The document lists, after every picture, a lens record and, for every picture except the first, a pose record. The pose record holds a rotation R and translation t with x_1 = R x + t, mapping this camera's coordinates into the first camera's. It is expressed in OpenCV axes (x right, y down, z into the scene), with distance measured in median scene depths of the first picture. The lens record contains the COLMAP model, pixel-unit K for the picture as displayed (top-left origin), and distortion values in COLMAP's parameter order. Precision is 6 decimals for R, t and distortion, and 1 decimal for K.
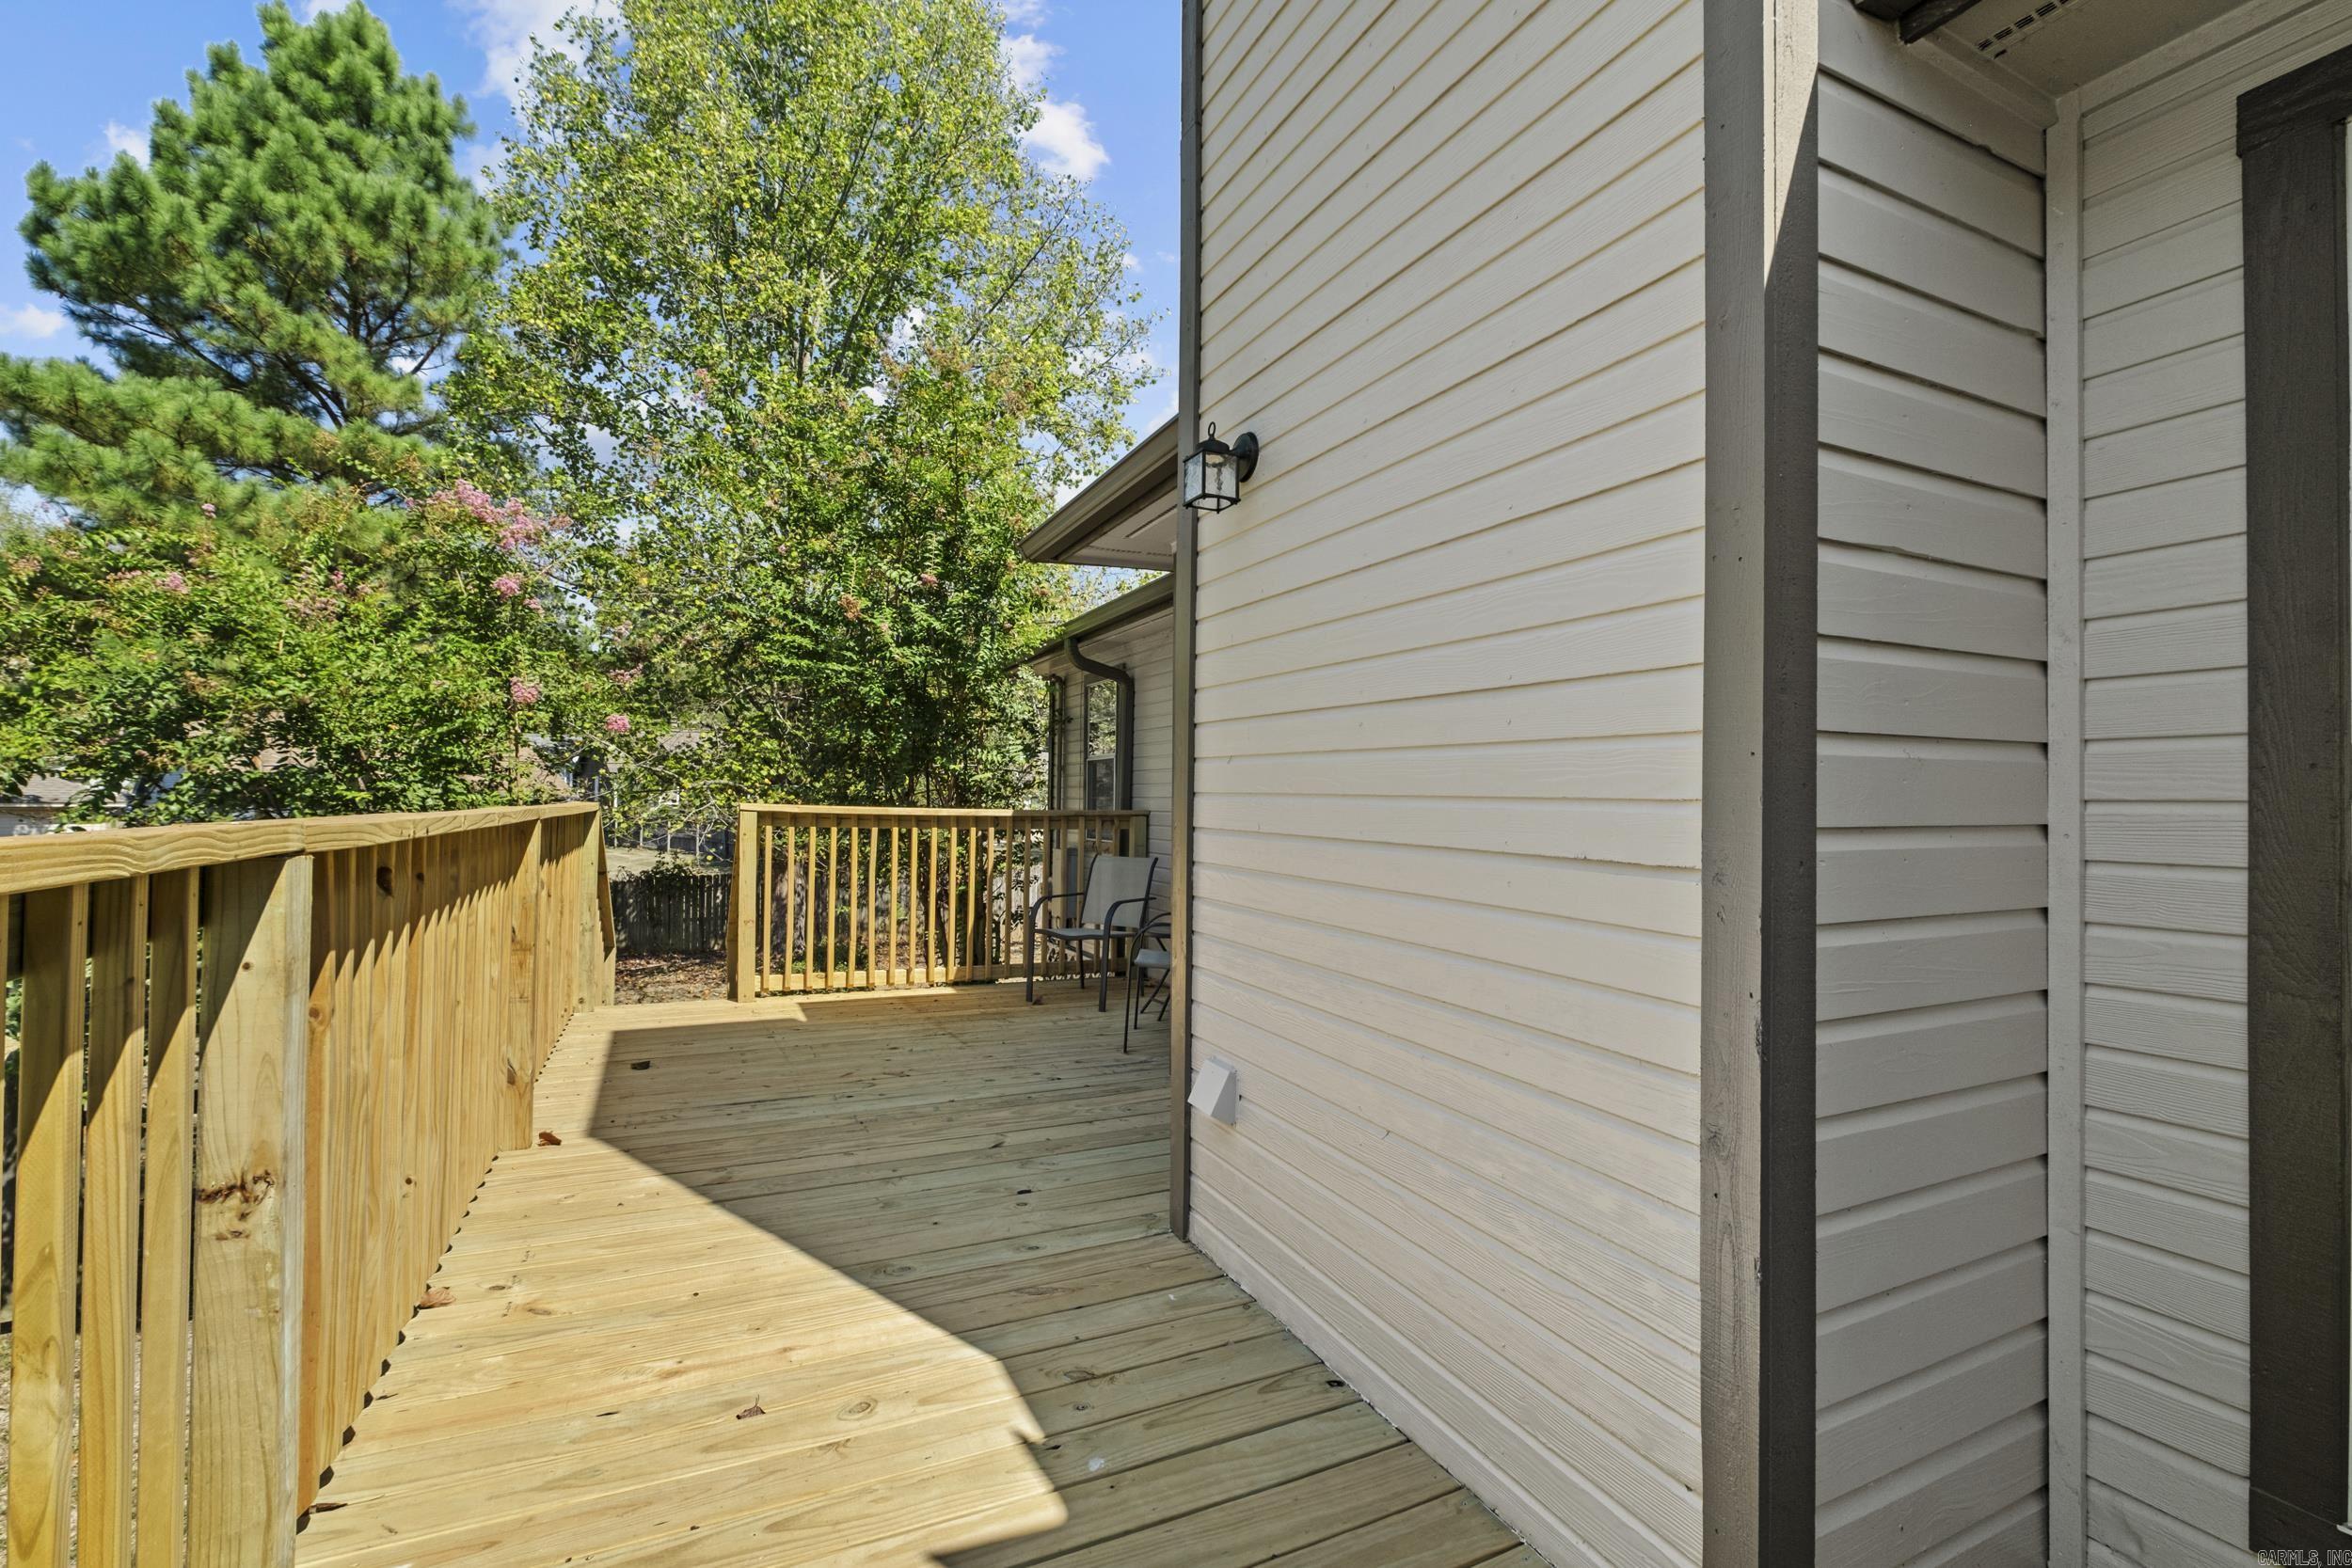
lens RADIAL K [[1038.7, 0, 1179.1], [0, 1038.7, 788.3], [0, 0, 1]] dist [-0.000850, -0.000062]
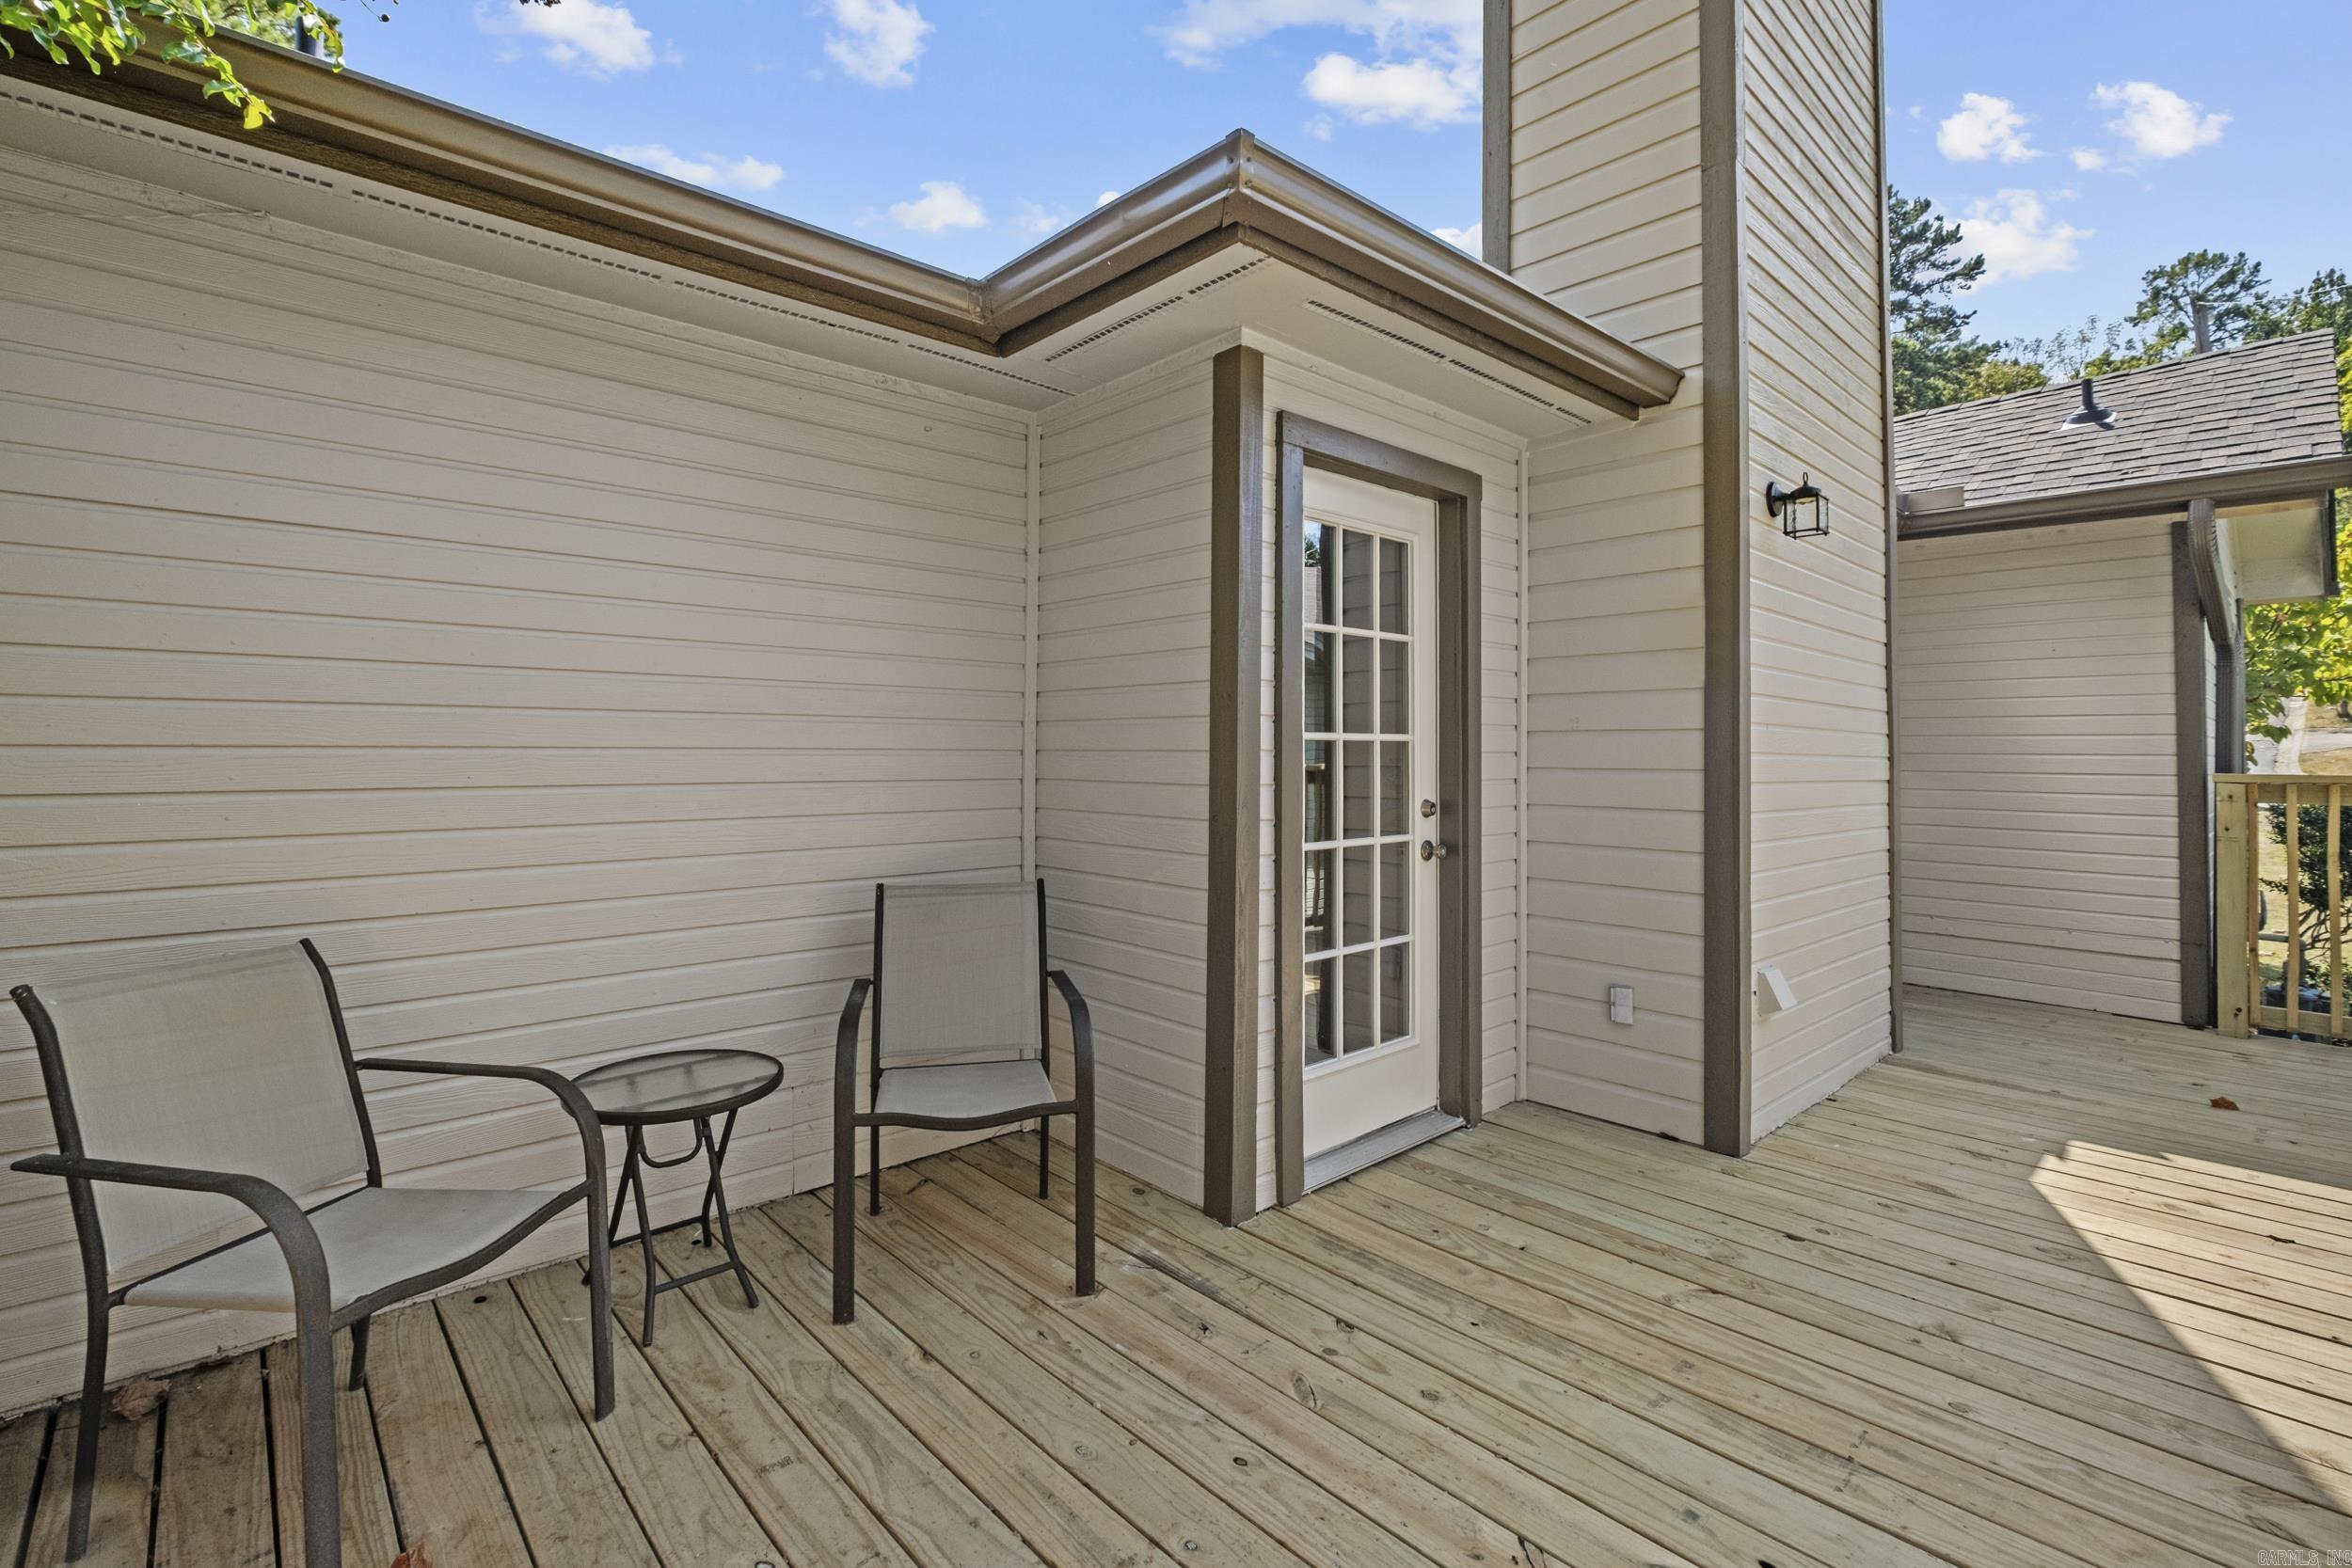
lens RADIAL K [[1038.7, 0, 1175.3], [0, 1038.7, 768.3], [0, 0, 1]] dist [-0.000850, -0.000062]
pose [[-0.289948, -0.011148, 0.956977, -0.761289], [-0.016549, 0.999841, 0.006633, 0.022156], [-0.956899, -0.013914, -0.290087, 1.657227]]
